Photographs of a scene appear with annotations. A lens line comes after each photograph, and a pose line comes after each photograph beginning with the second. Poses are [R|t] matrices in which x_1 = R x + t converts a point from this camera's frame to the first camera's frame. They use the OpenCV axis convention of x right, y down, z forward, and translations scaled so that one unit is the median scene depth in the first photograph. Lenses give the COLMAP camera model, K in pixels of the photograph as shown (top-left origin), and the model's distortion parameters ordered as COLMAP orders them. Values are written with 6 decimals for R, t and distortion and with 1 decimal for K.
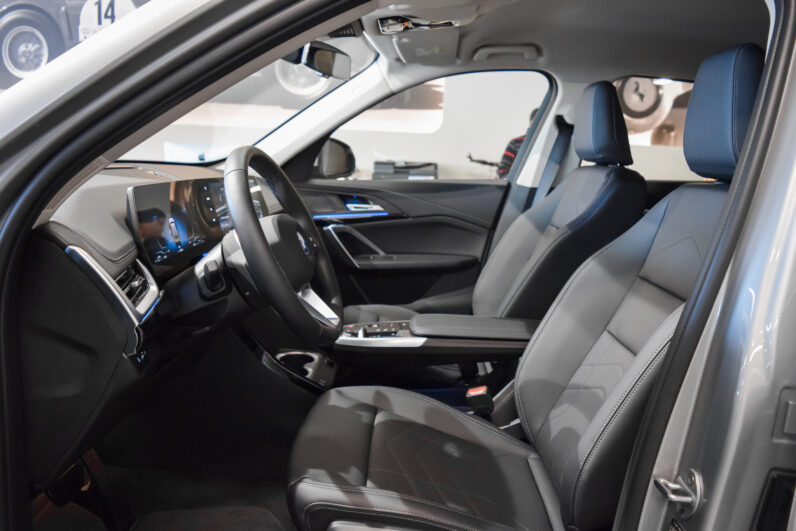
lens RADIAL K [[623.1, 0, 398.0], [0, 623.1, 265.5], [0, 0, 1]] dist [-0.100353, 0.013784]
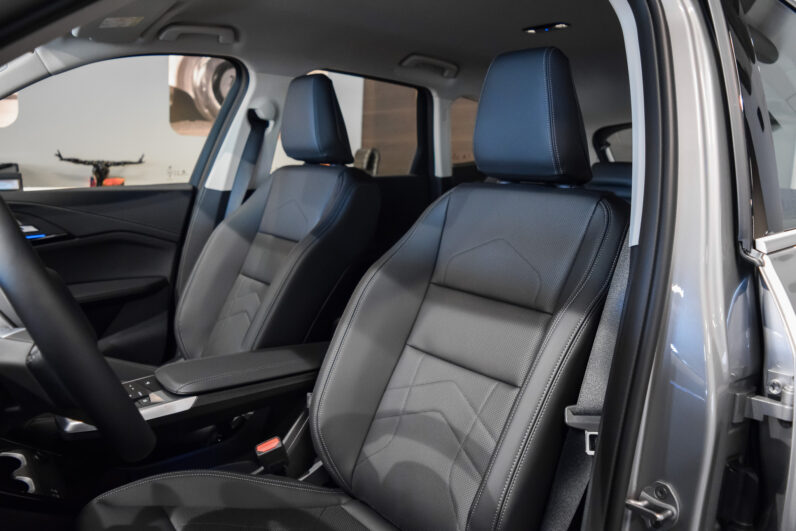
lens RADIAL K [[617.8, 0, 409.6], [0, 617.8, 268.5], [0, 0, 1]] dist [-0.109508, 0.030547]
pose [[0.770851, -0.118805, 0.625838, -0.148441], [0.107507, 0.992625, 0.056016, -0.040132], [-0.627878, 0.024102, 0.777939, 0.177332]]
